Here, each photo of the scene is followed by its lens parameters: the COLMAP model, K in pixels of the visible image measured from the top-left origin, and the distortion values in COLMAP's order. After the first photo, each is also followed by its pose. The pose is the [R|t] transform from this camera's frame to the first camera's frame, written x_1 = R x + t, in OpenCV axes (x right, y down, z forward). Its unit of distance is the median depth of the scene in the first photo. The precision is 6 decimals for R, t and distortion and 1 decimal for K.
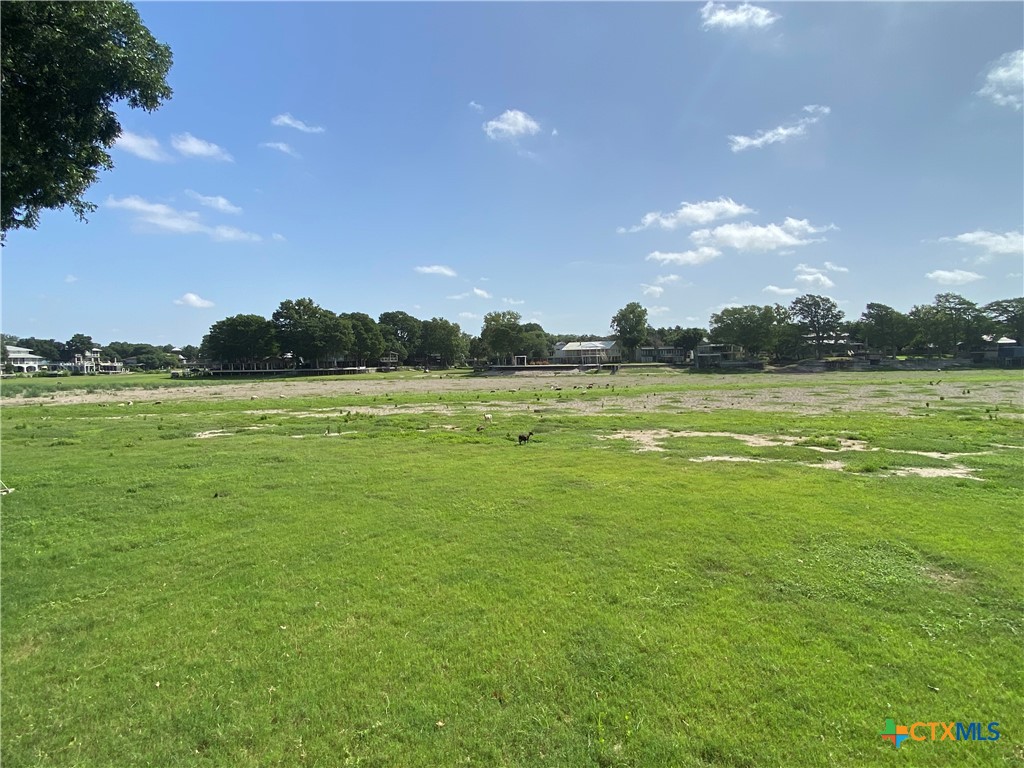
lens RADIAL K [[528.5, 0, 506.0], [0, 528.5, 388.2], [0, 0, 1]] dist [-0.028267, -0.001997]
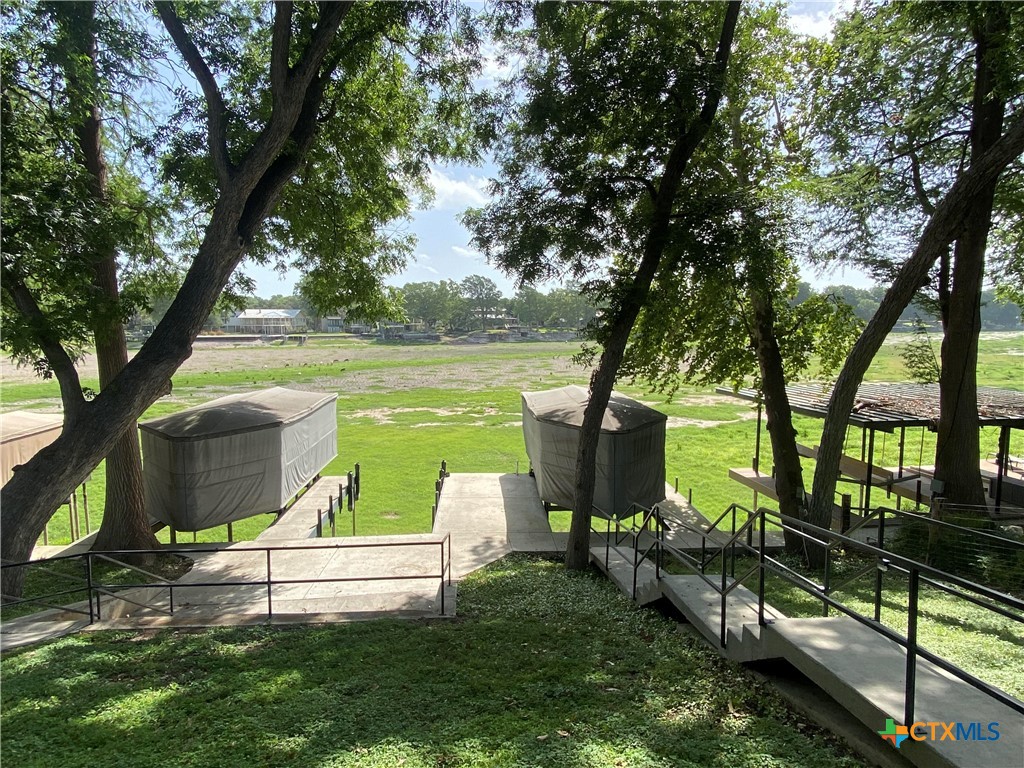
lens RADIAL K [[597.5, 0, 509.5], [0, 597.5, 387.5], [0, 0, 1]] dist [0.002317, 0.000203]
pose [[0.839729, -0.048708, 0.540816, -0.082845], [0.012459, 0.997435, 0.070487, -0.024446], [-0.542862, -0.052452, 0.838182, -0.158745]]
